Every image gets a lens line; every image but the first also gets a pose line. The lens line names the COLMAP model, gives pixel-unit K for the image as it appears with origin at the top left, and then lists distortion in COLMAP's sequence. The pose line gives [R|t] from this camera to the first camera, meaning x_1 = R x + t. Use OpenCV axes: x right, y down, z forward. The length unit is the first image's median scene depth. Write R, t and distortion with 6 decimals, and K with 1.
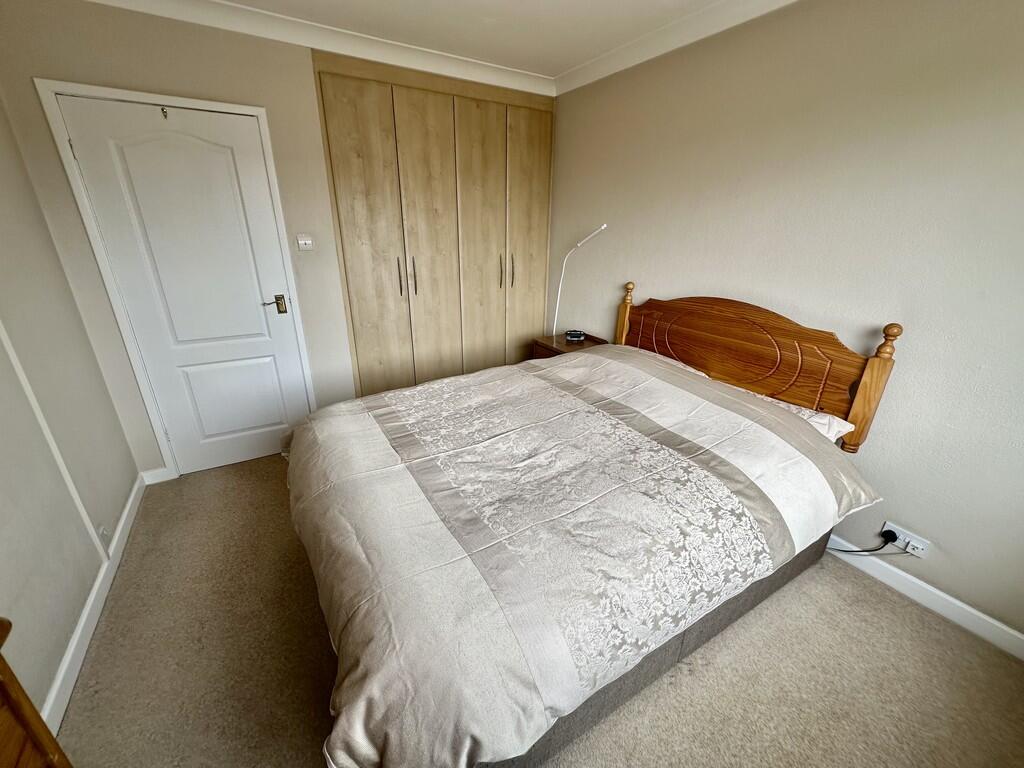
lens RADIAL K [[408.6, 0, 512.0], [0, 408.6, 384.0], [0, 0, 1]] dist [-0.001400, 0.000296]
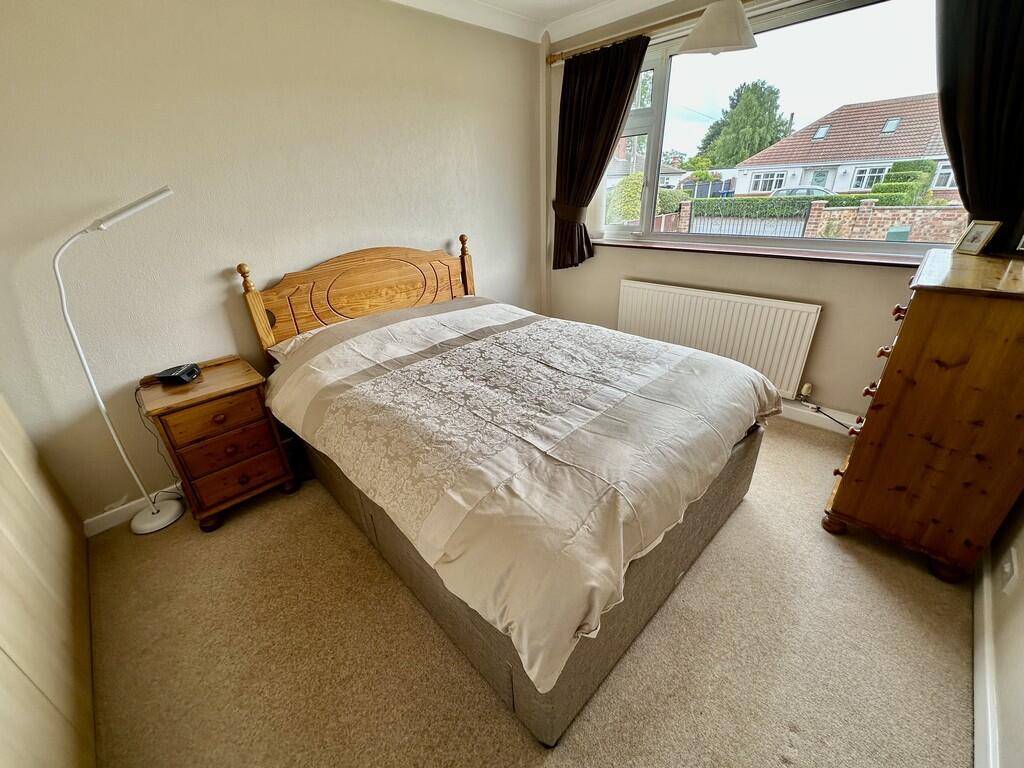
lens RADIAL K [[408.6, 0, 512.0], [0, 408.6, 384.0], [0, 0, 1]] dist [-0.001400, 0.000296]
pose [[-0.237027, -0.428713, 0.871793, -0.807729], [0.376005, 0.786947, 0.489219, -0.346069], [-0.895789, 0.443756, -0.025330, 0.893552]]
